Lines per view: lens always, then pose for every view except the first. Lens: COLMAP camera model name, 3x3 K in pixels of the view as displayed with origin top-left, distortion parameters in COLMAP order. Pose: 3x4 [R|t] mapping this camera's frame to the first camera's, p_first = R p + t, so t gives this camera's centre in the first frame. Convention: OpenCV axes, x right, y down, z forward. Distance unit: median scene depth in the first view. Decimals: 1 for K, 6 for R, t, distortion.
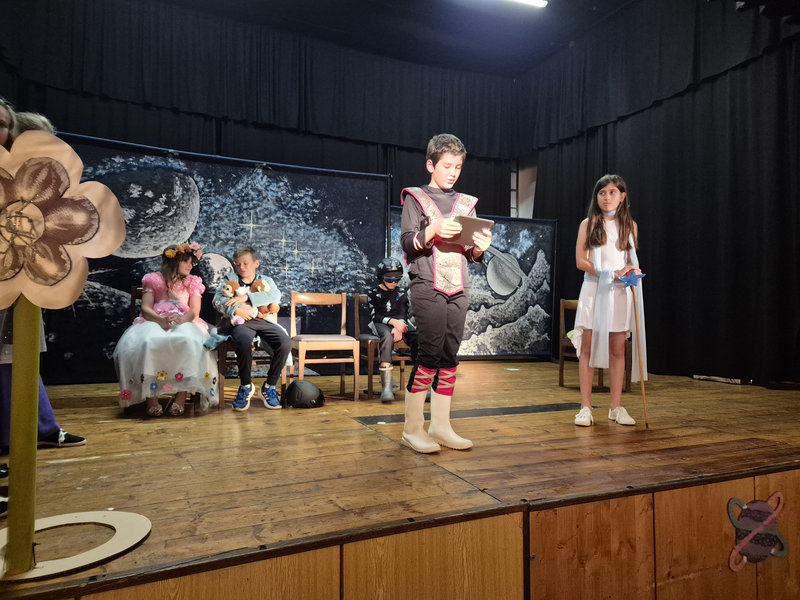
lens RADIAL K [[531.5, 0, 402.1], [0, 531.5, 301.8], [0, 0, 1]] dist [0.071181, -0.053096]
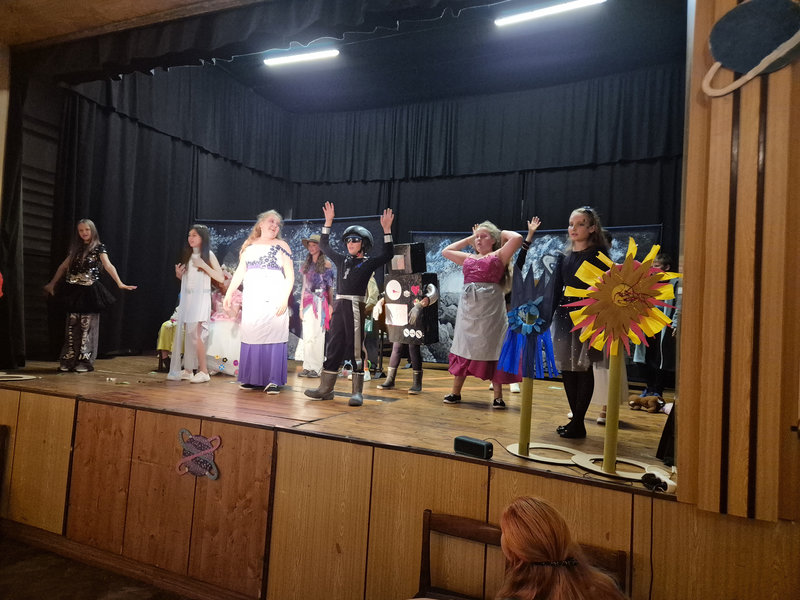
lens RADIAL K [[527.6, 0, 392.4], [0, 527.6, 300.4], [0, 0, 1]] dist [0.071542, -0.054458]
pose [[0.663917, -0.004167, -0.747795, 1.013712], [-0.027565, 0.999169, -0.030041, 0.007975], [0.747298, 0.040557, 0.663250, 0.187177]]
